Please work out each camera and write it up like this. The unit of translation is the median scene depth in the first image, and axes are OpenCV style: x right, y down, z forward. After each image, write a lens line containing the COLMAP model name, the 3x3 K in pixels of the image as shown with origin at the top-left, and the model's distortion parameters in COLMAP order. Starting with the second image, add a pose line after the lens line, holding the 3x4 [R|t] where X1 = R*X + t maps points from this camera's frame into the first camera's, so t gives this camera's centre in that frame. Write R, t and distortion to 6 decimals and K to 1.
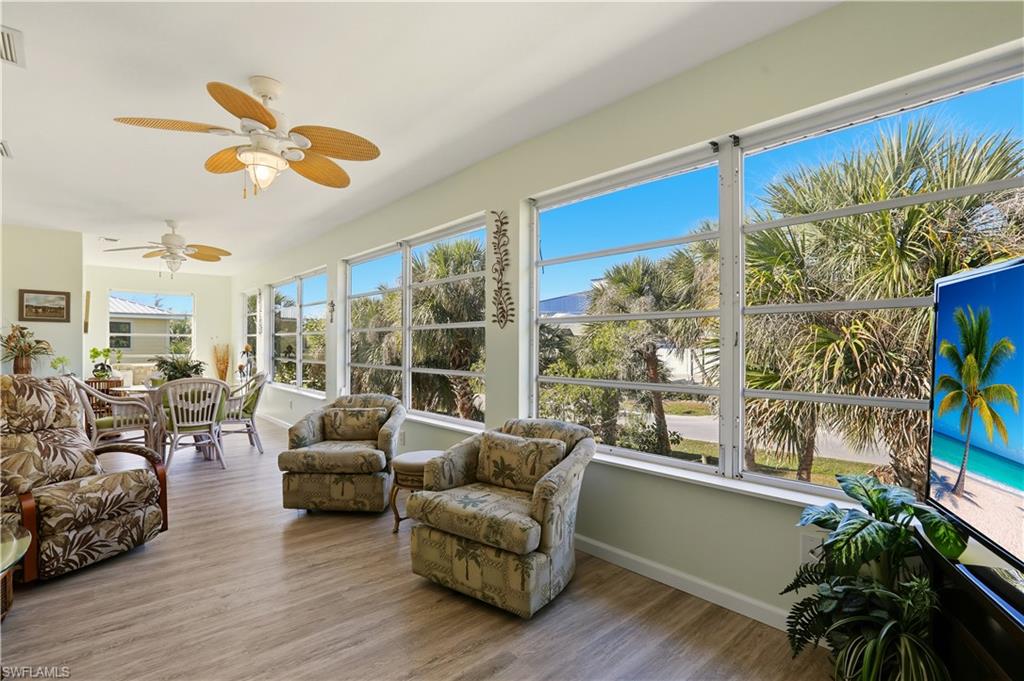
lens RADIAL K [[498.0, 0, 515.7], [0, 498.0, 332.8], [0, 0, 1]] dist [-0.045074, 0.017343]
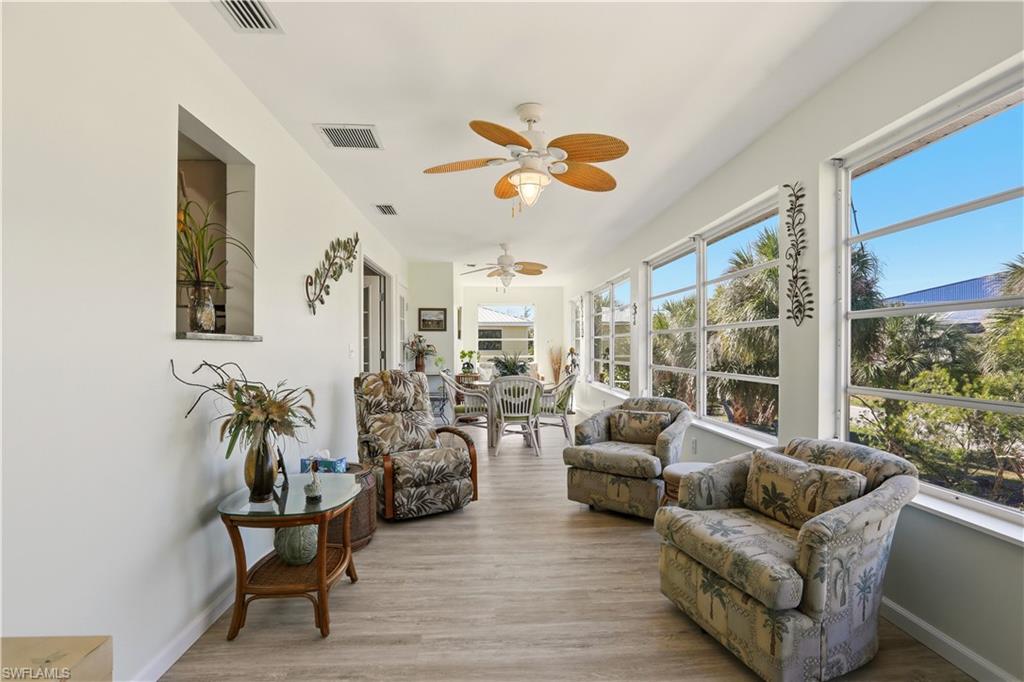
lens RADIAL K [[498.0, 0, 503.1], [0, 498.0, 342.3], [0, 0, 1]] dist [-0.045074, 0.017343]
pose [[0.782715, -0.010359, -0.622294, 0.111723], [0.019908, 0.999767, 0.008398, 0.001639], [0.622062, -0.018962, 0.782739, 0.080074]]
